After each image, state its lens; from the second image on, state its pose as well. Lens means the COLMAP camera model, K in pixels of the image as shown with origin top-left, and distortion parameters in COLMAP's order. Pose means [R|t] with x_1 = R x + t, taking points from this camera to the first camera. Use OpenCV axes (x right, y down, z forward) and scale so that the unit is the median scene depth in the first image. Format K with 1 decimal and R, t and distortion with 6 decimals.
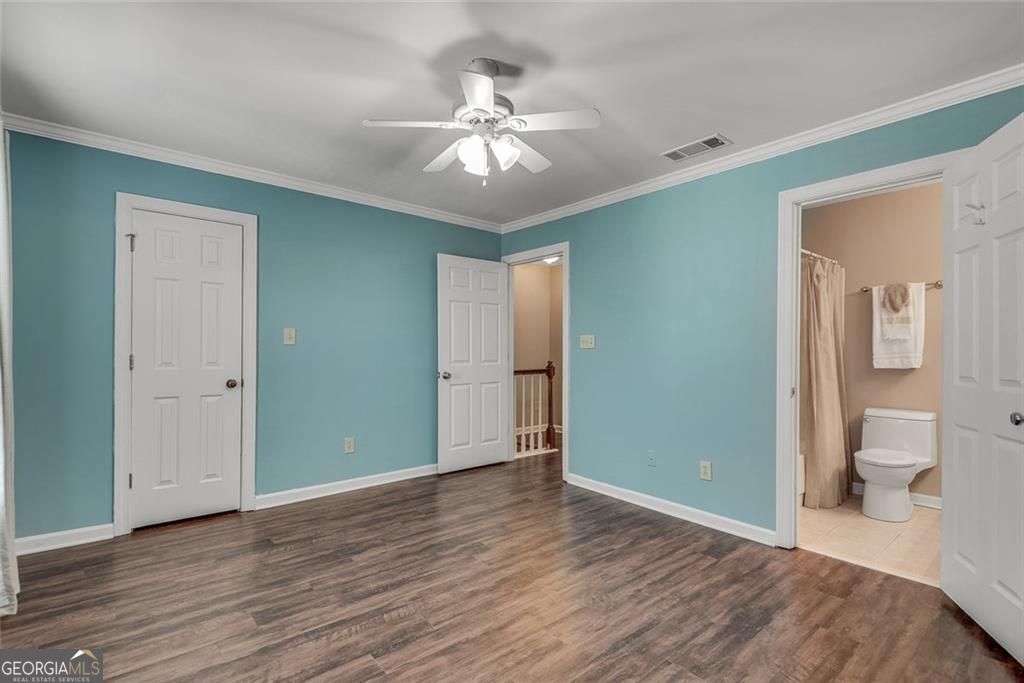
lens RADIAL K [[471.9, 0, 511.0], [0, 471.9, 346.1], [0, 0, 1]] dist [0.037506, -0.016178]
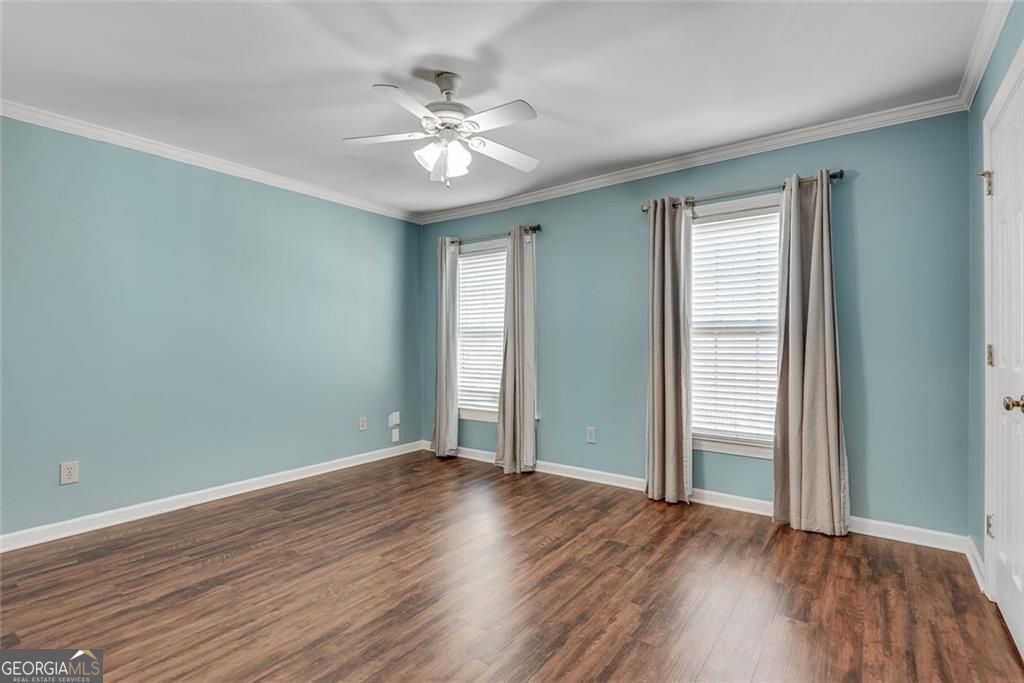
lens RADIAL K [[471.9, 0, 511.0], [0, 471.9, 346.1], [0, 0, 1]] dist [0.037506, -0.016178]
pose [[-0.971697, -0.002427, -0.236219, 0.059190], [-0.001441, 0.999990, -0.004347, 0.034855], [0.236227, -0.003884, -0.971690, 2.013549]]
